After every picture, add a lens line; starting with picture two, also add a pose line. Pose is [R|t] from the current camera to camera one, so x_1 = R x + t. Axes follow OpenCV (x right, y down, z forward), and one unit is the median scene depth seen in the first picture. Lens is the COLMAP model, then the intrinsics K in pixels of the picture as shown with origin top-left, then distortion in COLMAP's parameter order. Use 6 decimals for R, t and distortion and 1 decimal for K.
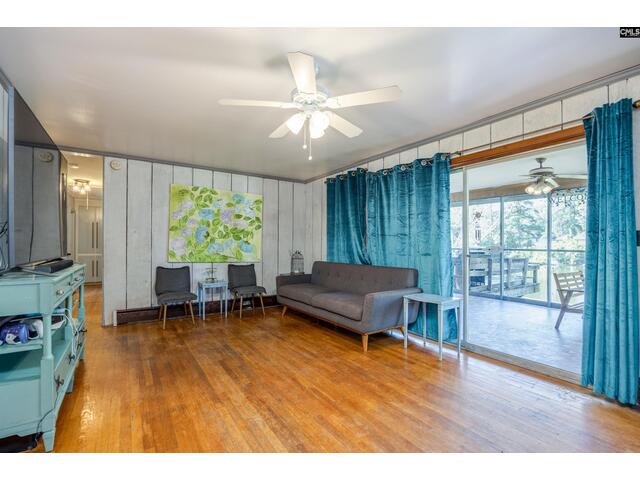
lens RADIAL K [[294.6, 0, 318.6], [0, 294.6, 242.5], [0, 0, 1]] dist [-0.000537, -0.000013]
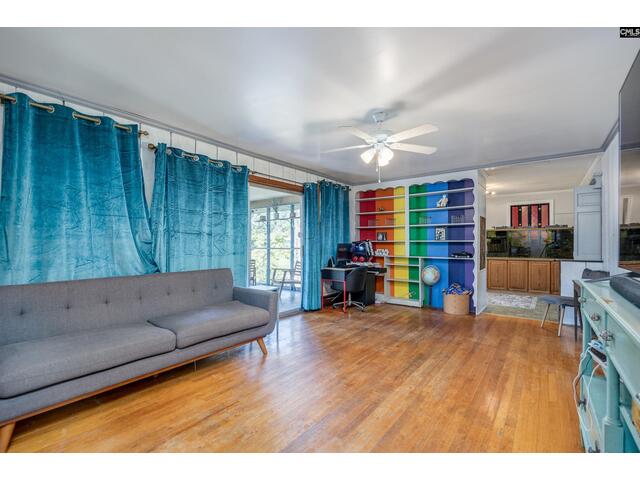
lens RADIAL K [[294.6, 0, 318.6], [0, 294.6, 242.5], [0, 0, 1]] dist [-0.000537, -0.000013]
pose [[-0.317945, 0.002856, 0.948105, -1.031311], [-0.006103, 0.999969, -0.005059, 0.006576], [-0.948090, -0.007395, -0.317918, 1.427741]]
